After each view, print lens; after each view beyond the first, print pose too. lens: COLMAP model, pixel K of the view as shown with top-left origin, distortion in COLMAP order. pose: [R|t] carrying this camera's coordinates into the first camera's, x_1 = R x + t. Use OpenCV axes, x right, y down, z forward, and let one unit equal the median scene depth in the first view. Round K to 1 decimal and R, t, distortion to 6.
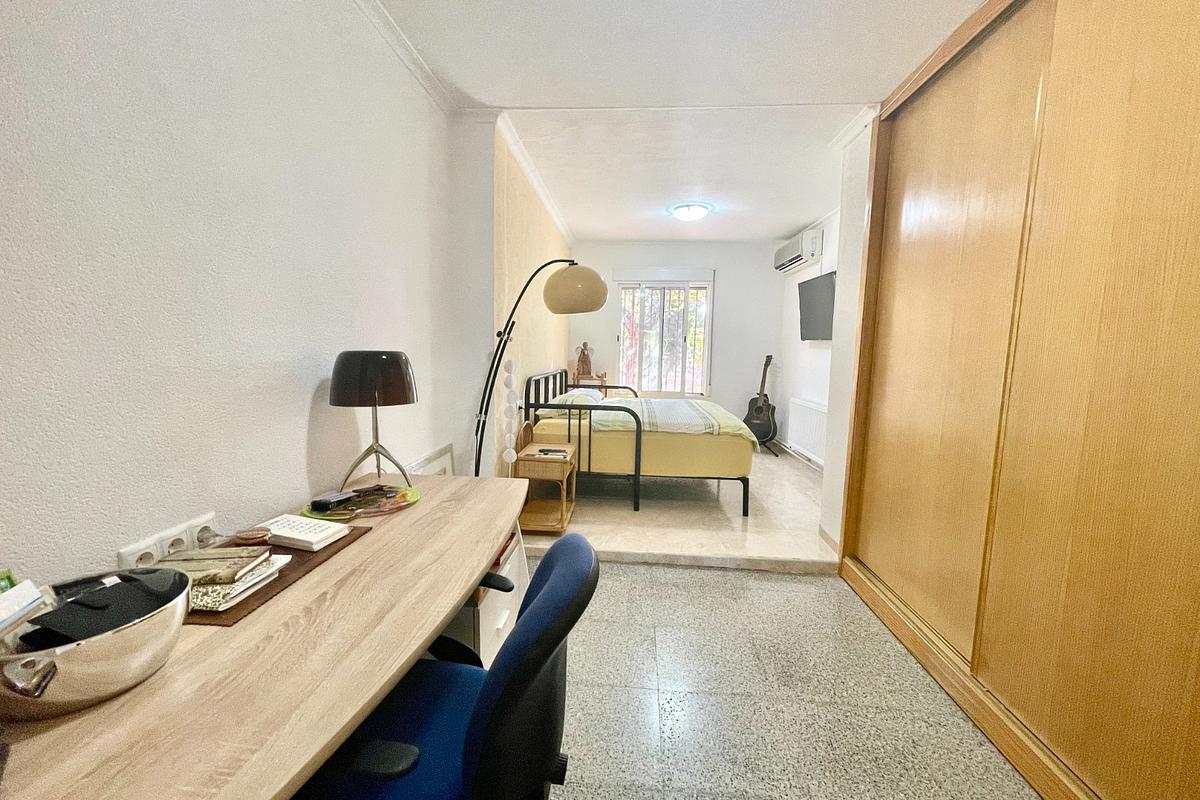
lens RADIAL K [[484.3, 0, 589.9], [0, 484.3, 396.9], [0, 0, 1]] dist [-0.001954, -0.000514]
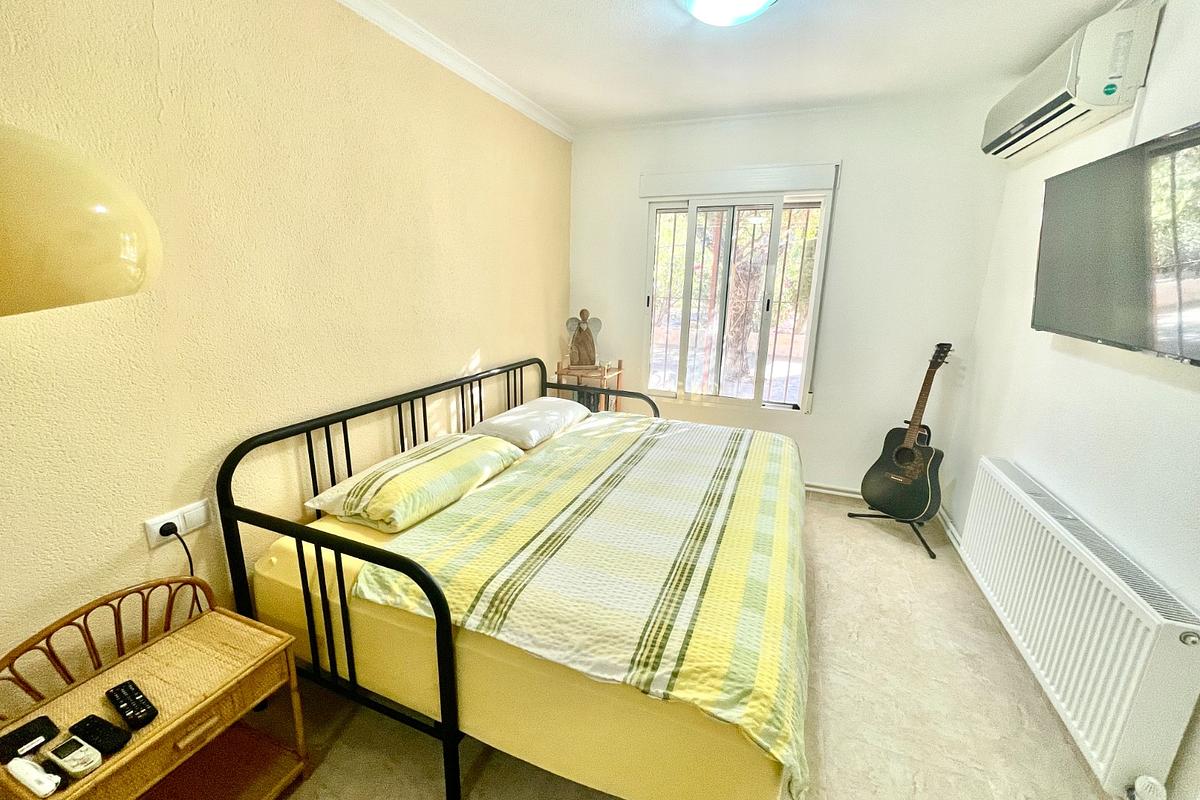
lens RADIAL K [[484.3, 0, 589.9], [0, 484.3, 396.9], [0, 0, 1]] dist [-0.001954, -0.000514]
pose [[0.953741, 0.067191, -0.293026, 0.182738], [-0.025011, 0.989059, 0.145387, -0.096596], [0.299588, -0.131333, 0.944986, 0.442140]]
